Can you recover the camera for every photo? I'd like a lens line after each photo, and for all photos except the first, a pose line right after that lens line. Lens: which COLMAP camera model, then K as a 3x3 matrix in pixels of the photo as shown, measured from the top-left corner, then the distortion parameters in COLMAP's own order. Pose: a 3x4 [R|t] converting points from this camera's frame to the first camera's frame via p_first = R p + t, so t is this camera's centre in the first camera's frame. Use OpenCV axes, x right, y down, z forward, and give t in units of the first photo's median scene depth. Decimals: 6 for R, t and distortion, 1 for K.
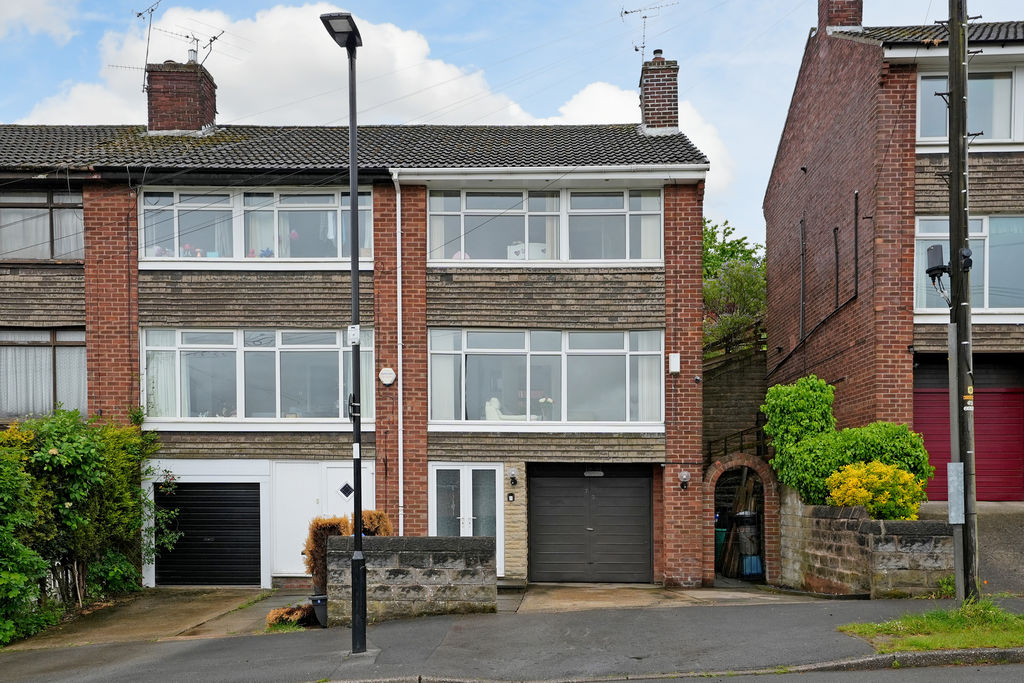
lens RADIAL K [[725.6, 0, 512.4], [0, 725.6, 342.9], [0, 0, 1]] dist [0.011868, 0.001811]
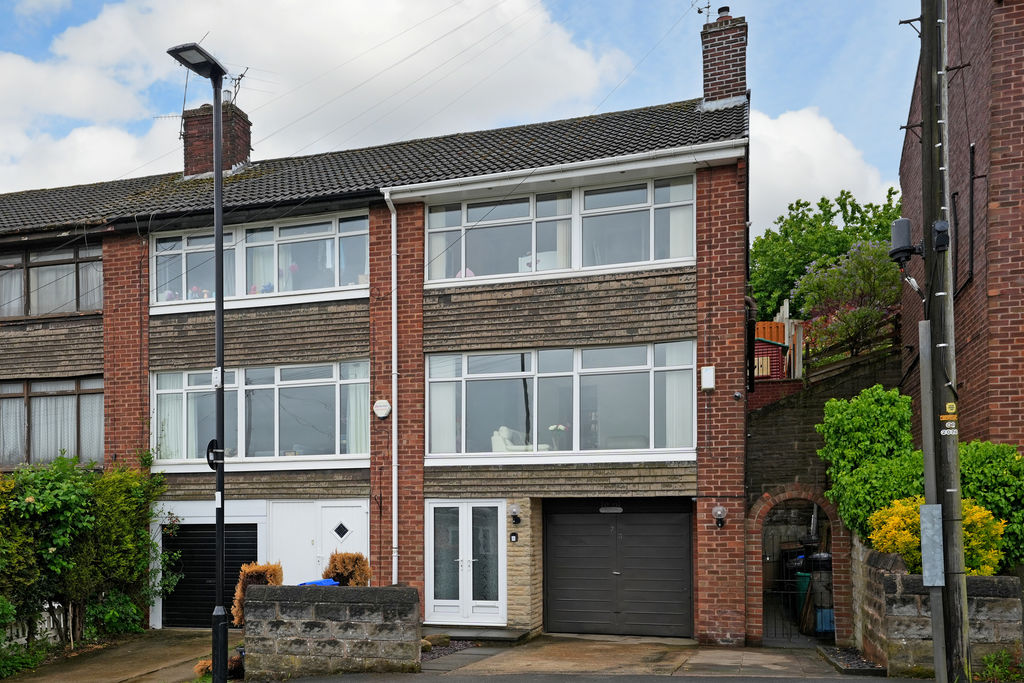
lens RADIAL K [[783.1, 0, 511.5], [0, 783.1, 349.4], [0, 0, 1]] dist [0.030316, 0.013624]
pose [[0.964114, -0.061161, -0.258348, 0.256939], [0.059752, 0.998125, -0.013308, -0.007474], [0.258677, -0.002606, 0.965960, 0.057838]]
